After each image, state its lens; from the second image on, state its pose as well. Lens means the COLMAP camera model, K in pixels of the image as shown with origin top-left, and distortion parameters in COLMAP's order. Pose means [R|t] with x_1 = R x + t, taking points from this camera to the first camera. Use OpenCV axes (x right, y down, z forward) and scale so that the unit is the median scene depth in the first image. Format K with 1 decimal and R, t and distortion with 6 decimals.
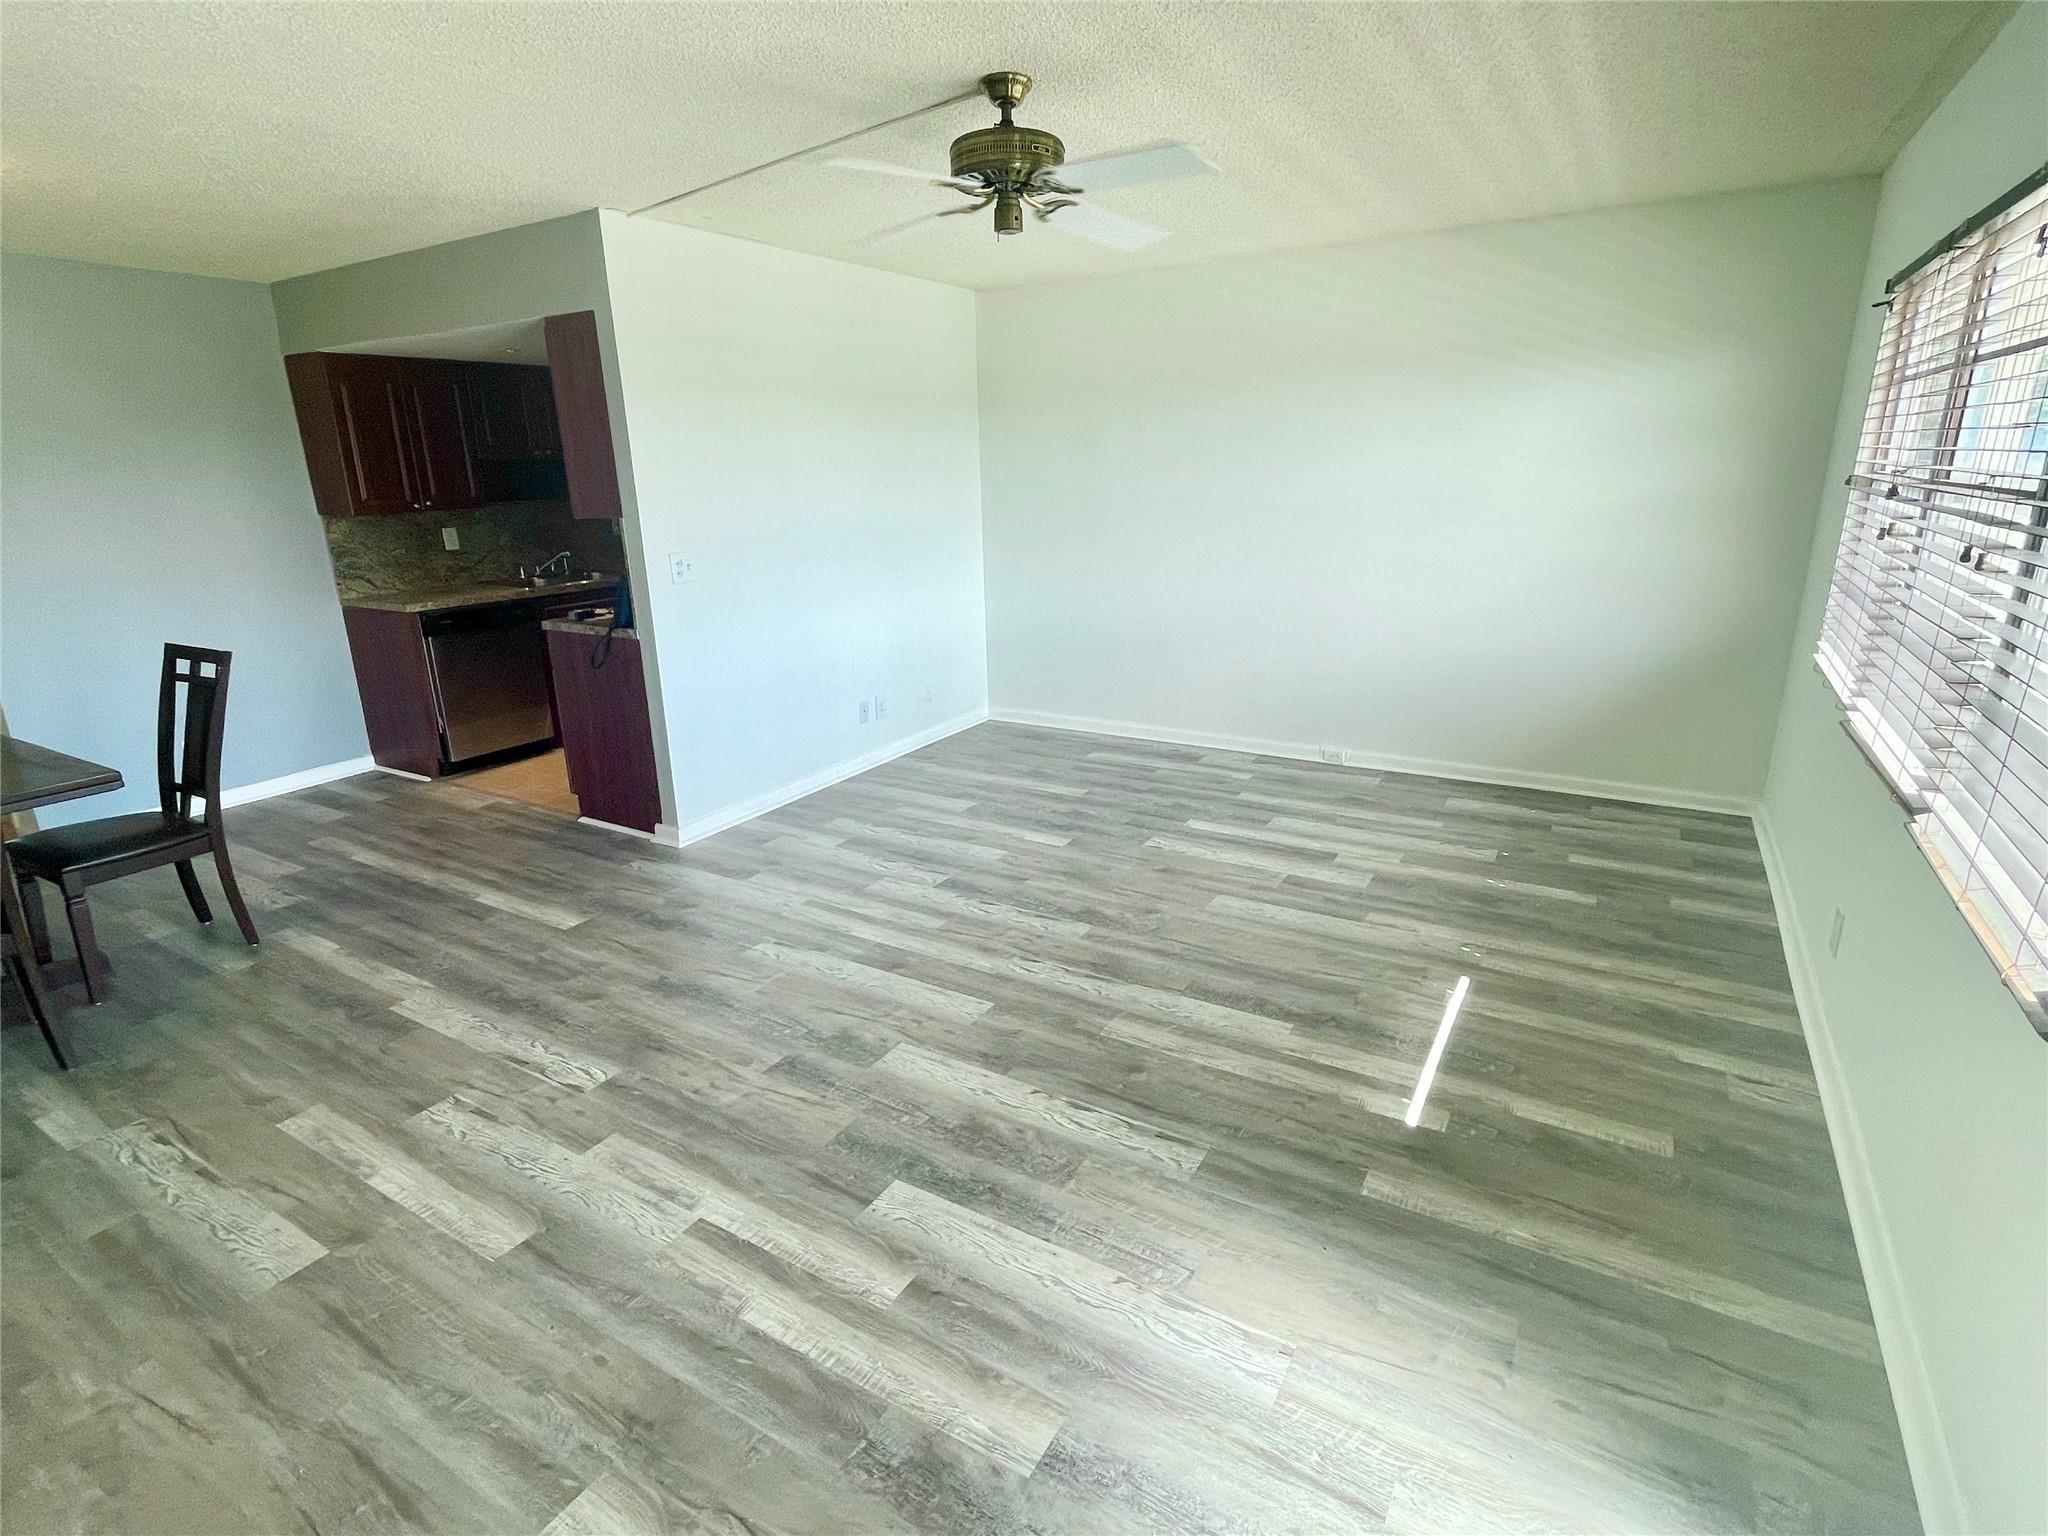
lens RADIAL K [[1013.9, 0, 1024.0], [0, 1013.9, 768.0], [0, 0, 1]] dist [0.000187, -0.000092]
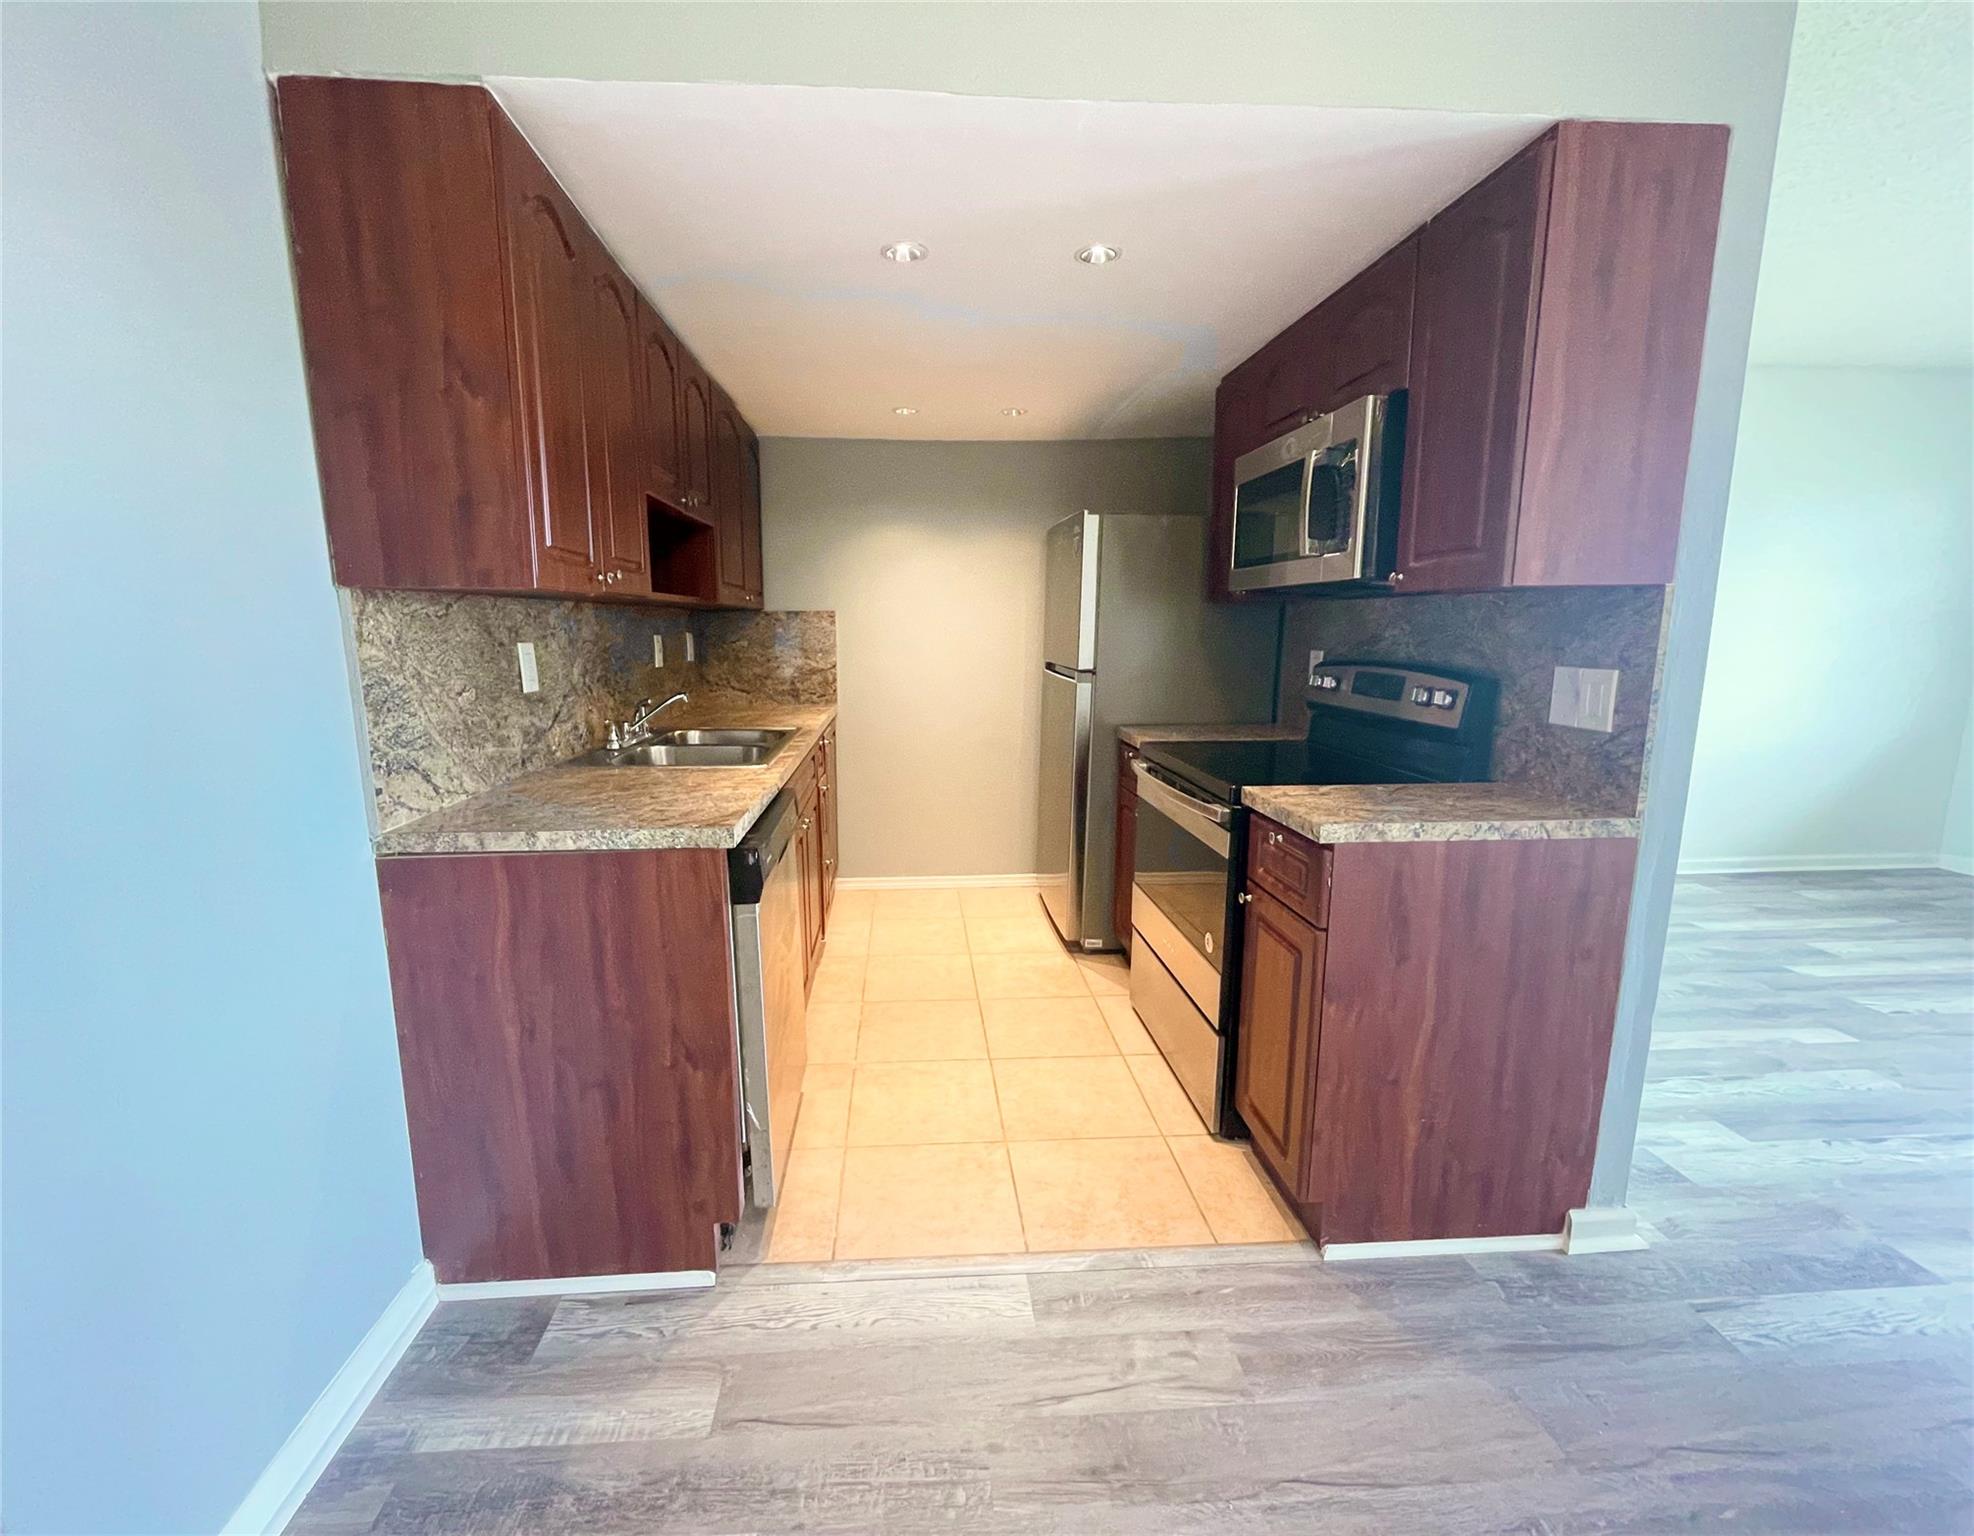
lens RADIAL K [[873.5, 0, 957.7], [0, 873.5, 743.3], [0, 0, 1]] dist [0.014402, 0.000074]
pose [[0.823137, -0.065607, 0.564040, -0.824012], [0.160734, 0.979599, -0.120625, -0.156420], [-0.544619, 0.189951, 0.816890, 0.781133]]
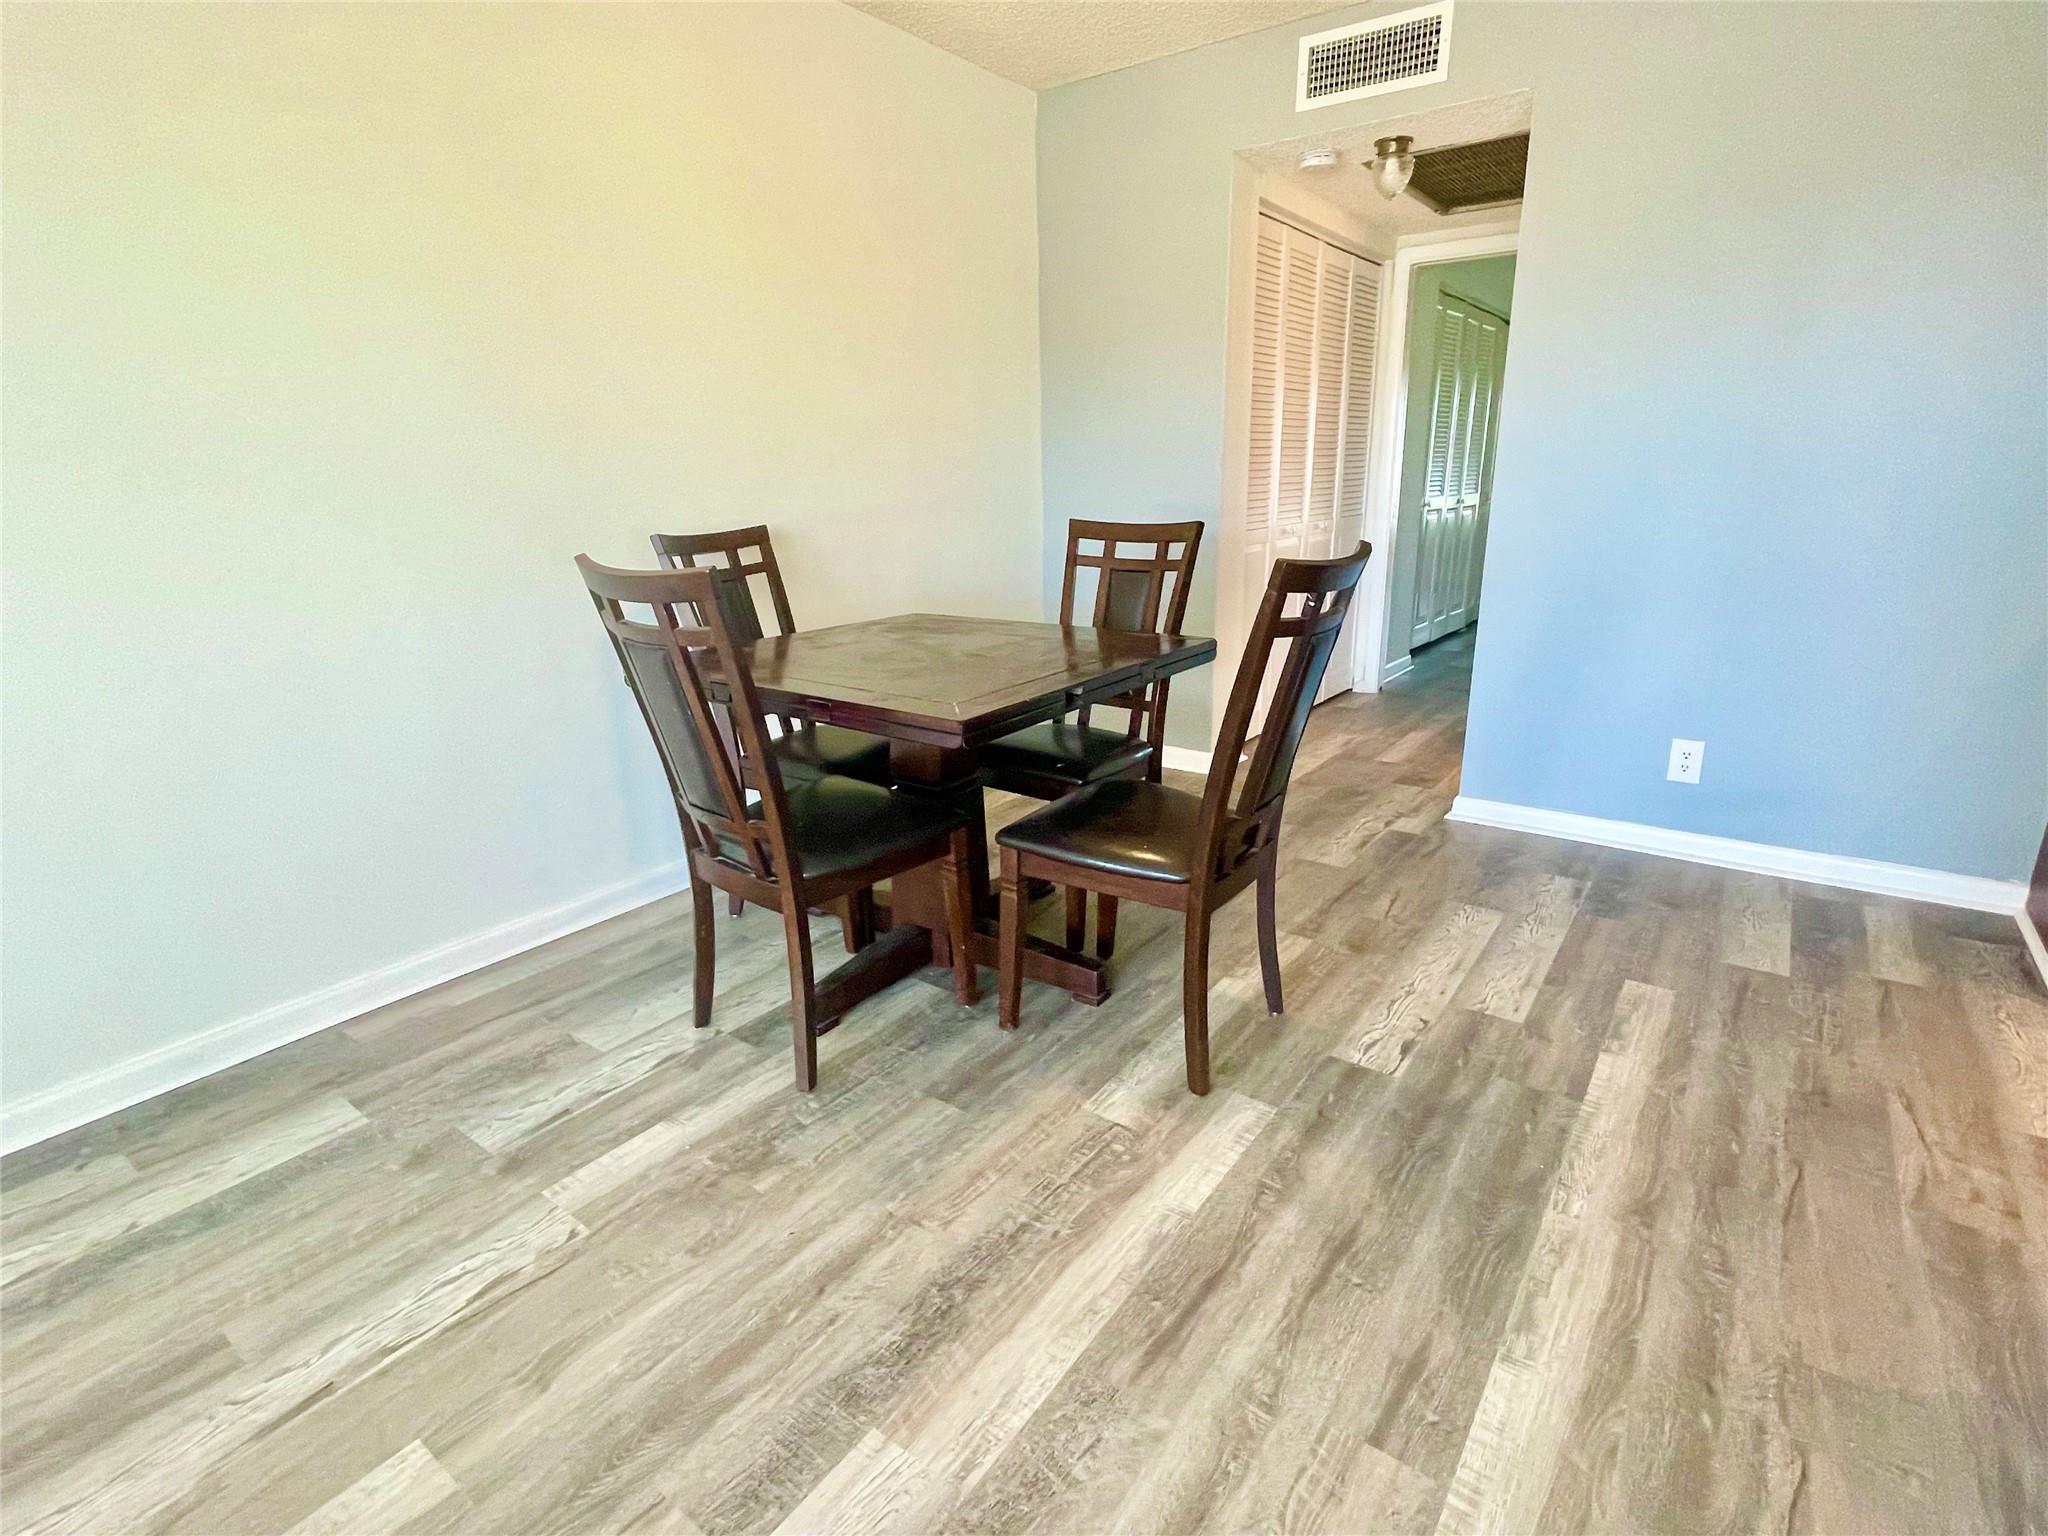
lens RADIAL K [[1013.9, 0, 1024.0], [0, 1013.9, 768.0], [0, 0, 1]] dist [0.000187, -0.000092]
pose [[-0.088878, 0.317857, -0.943964, -0.223376], [-0.272897, 0.903679, 0.329986, -0.115586], [0.957929, 0.286933, 0.006425, 0.677754]]
